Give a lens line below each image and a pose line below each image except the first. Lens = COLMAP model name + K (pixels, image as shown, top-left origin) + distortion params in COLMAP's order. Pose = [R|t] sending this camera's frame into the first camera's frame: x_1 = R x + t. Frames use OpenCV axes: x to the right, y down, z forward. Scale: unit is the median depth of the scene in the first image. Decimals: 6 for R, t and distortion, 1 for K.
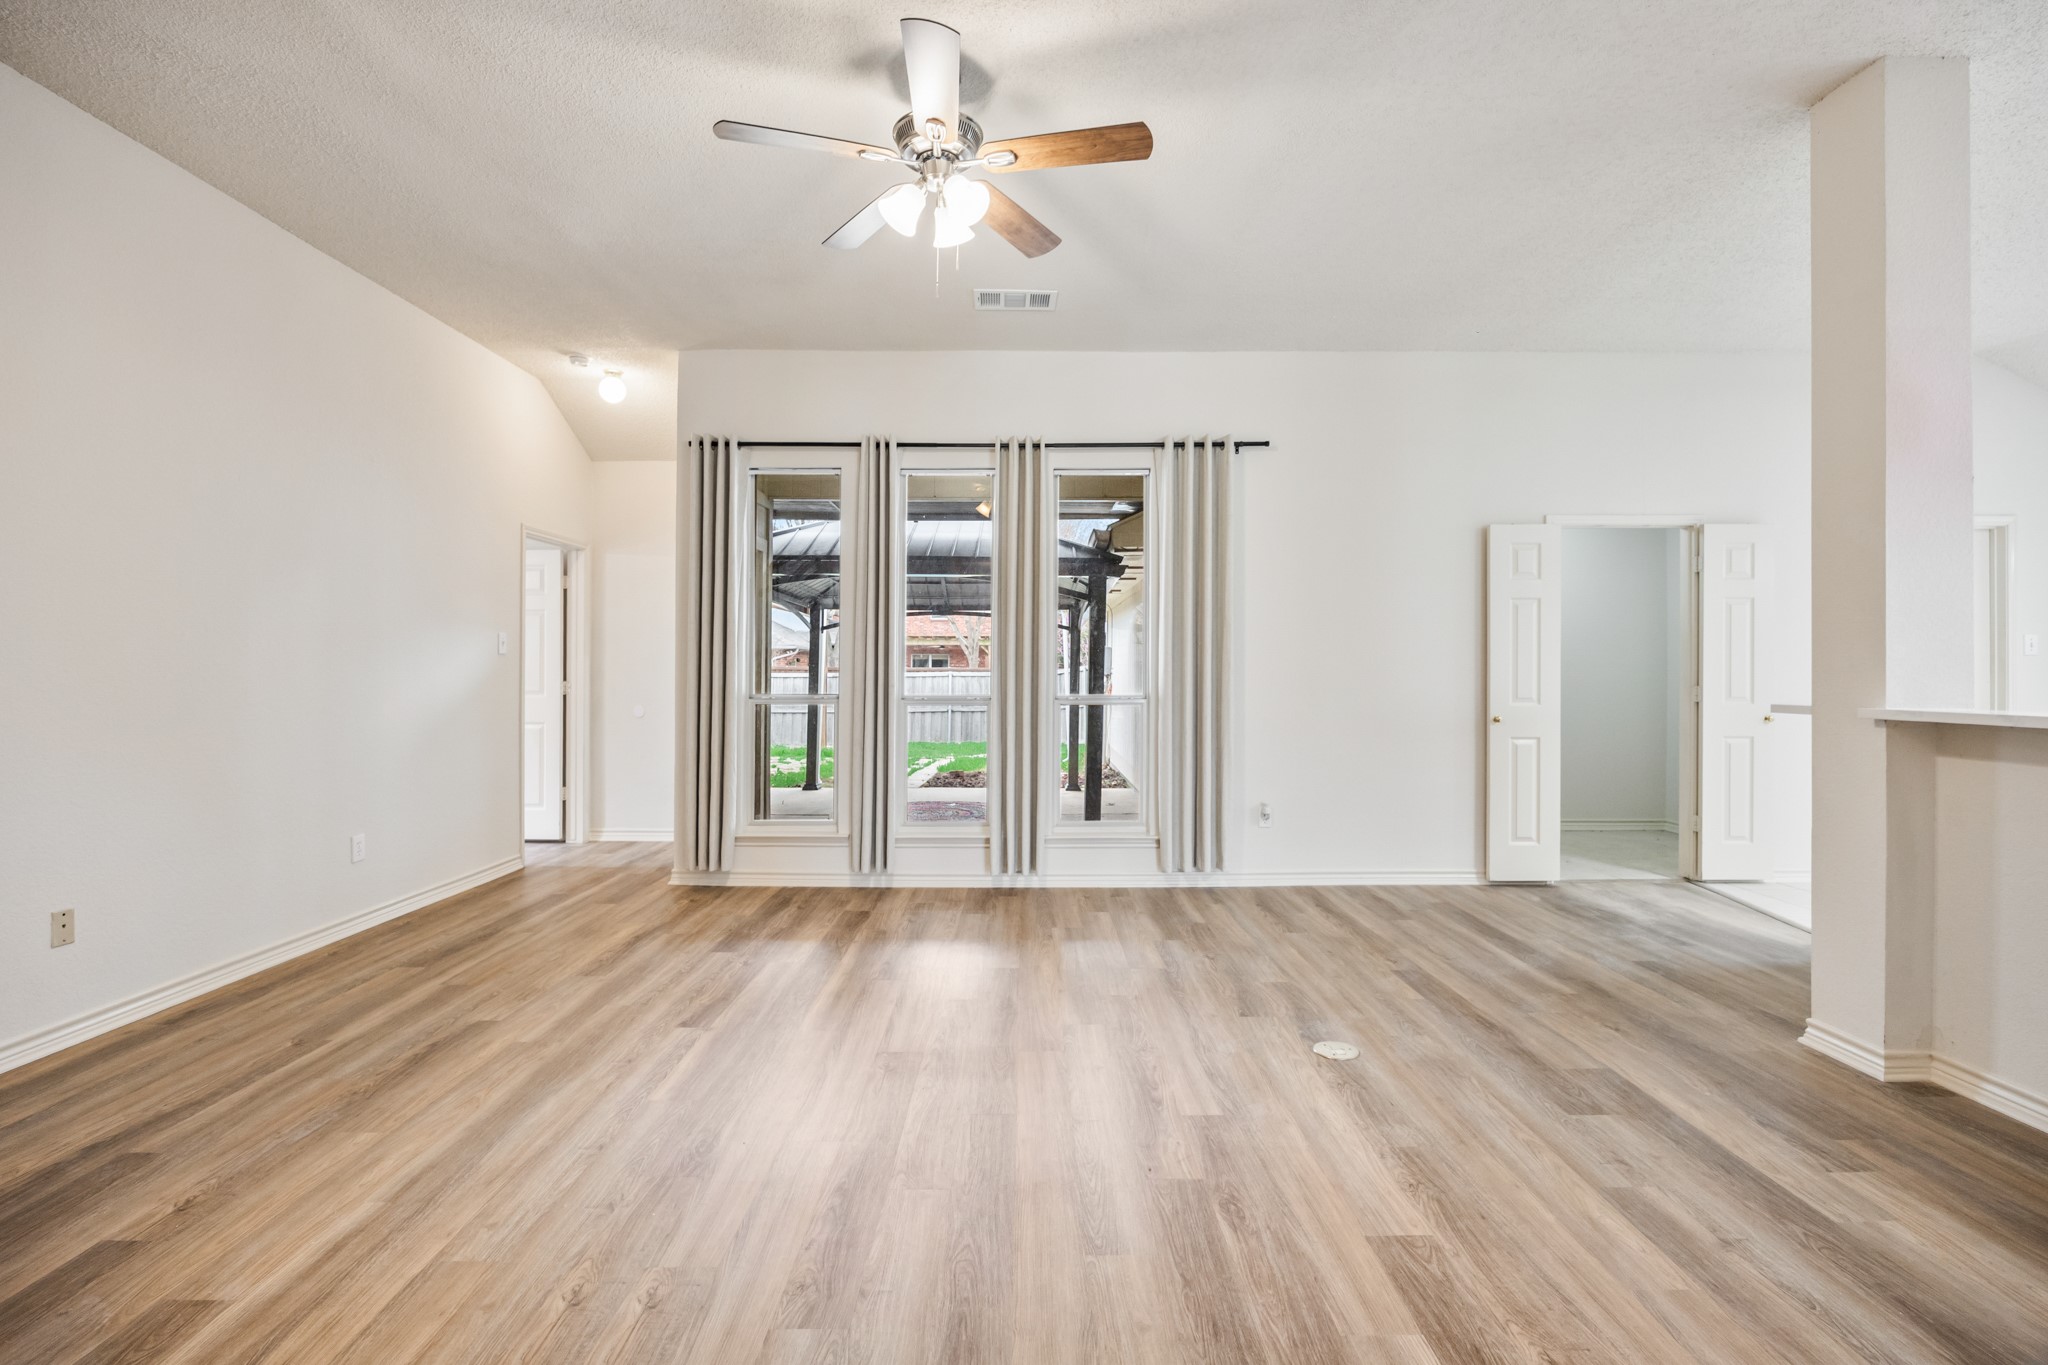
lens RADIAL K [[907.2, 0, 1037.8], [0, 907.2, 665.1], [0, 0, 1]] dist [-0.013002, -0.001322]
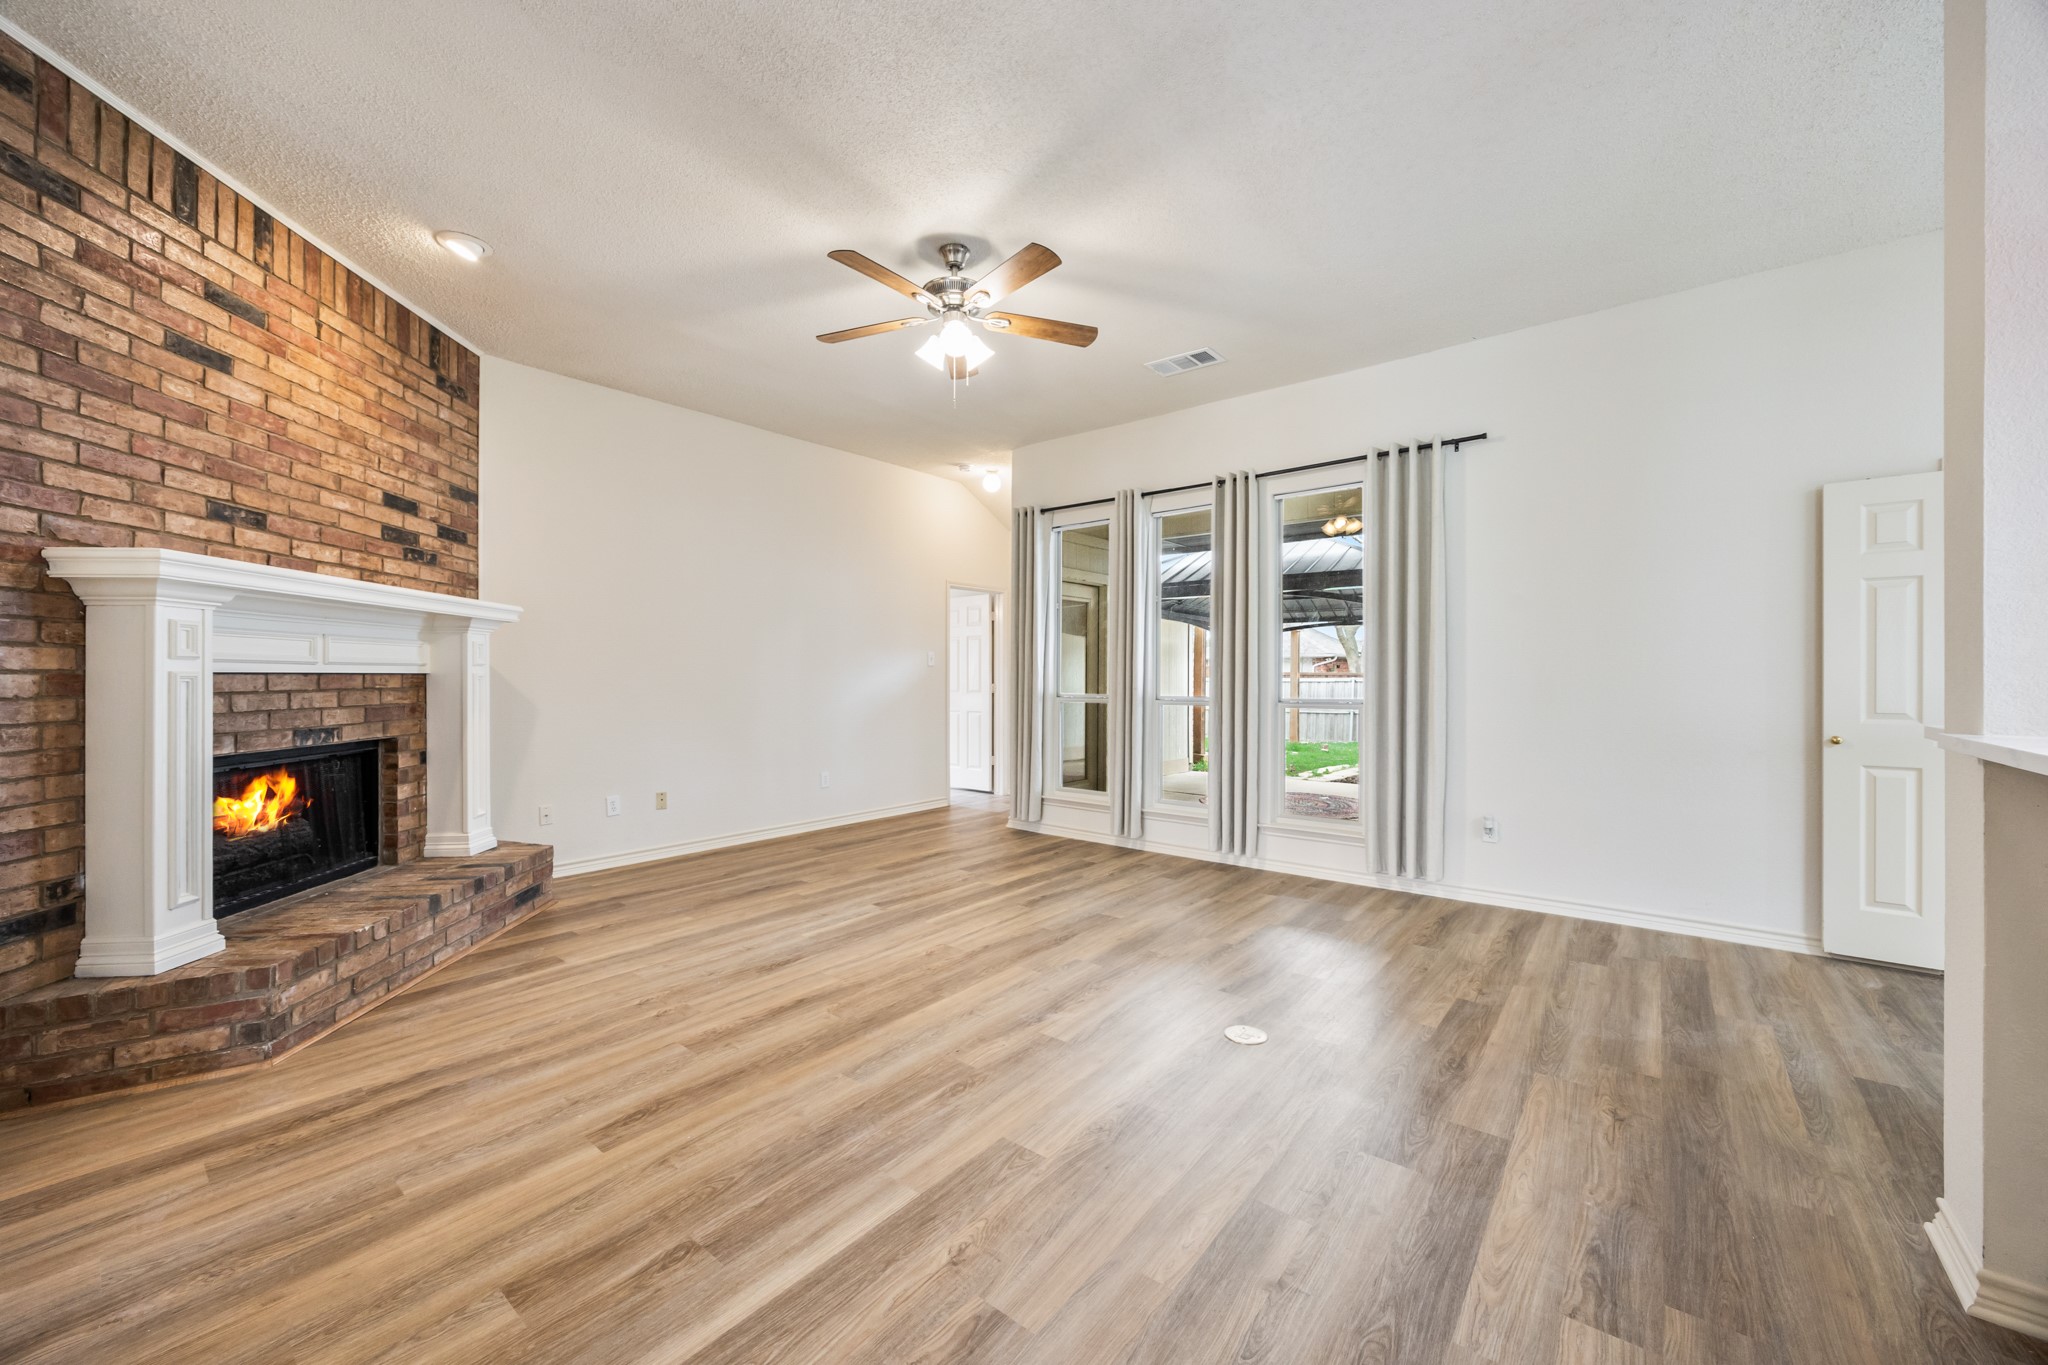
lens RADIAL K [[783.3, 0, 1031.8], [0, 783.3, 667.1], [0, 0, 1]] dist [-0.007026, 0.000407]
pose [[0.776165, -0.007844, -0.630481, 0.573385], [0.004981, 0.999968, -0.006308, -0.001072], [0.630510, 0.001755, 0.776179, 0.101865]]
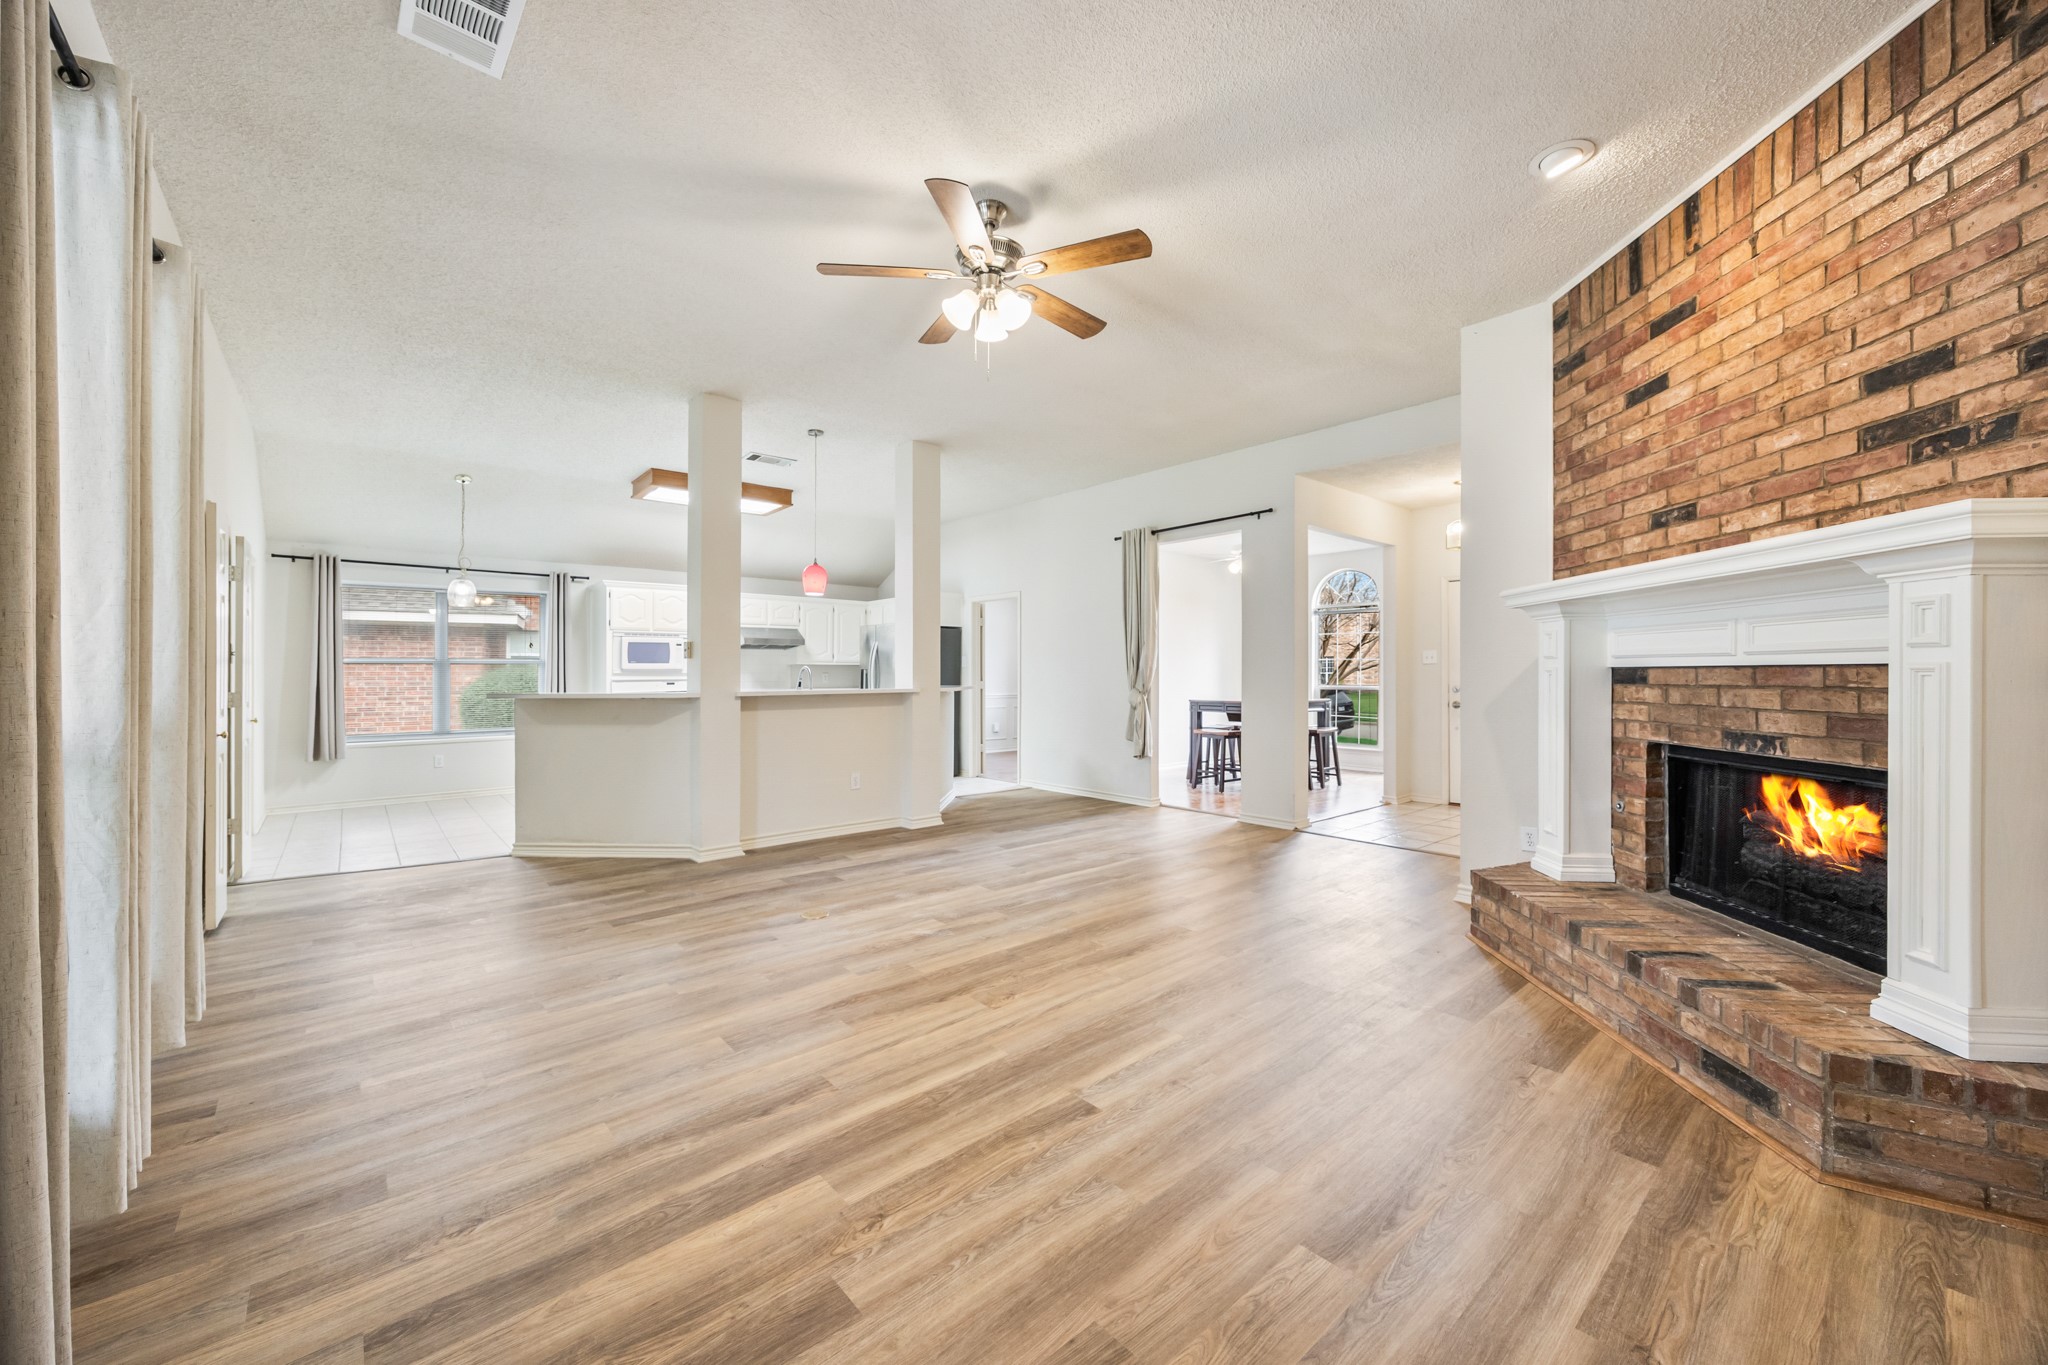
lens RADIAL K [[783.3, 0, 1024.4], [0, 783.3, 658.9], [0, 0, 1]] dist [-0.007026, 0.000407]
pose [[-0.652092, 0.015997, 0.757971, -0.763460], [-0.003028, 0.999714, -0.023703, 0.008716], [-0.758134, -0.017752, -0.651858, 1.298671]]
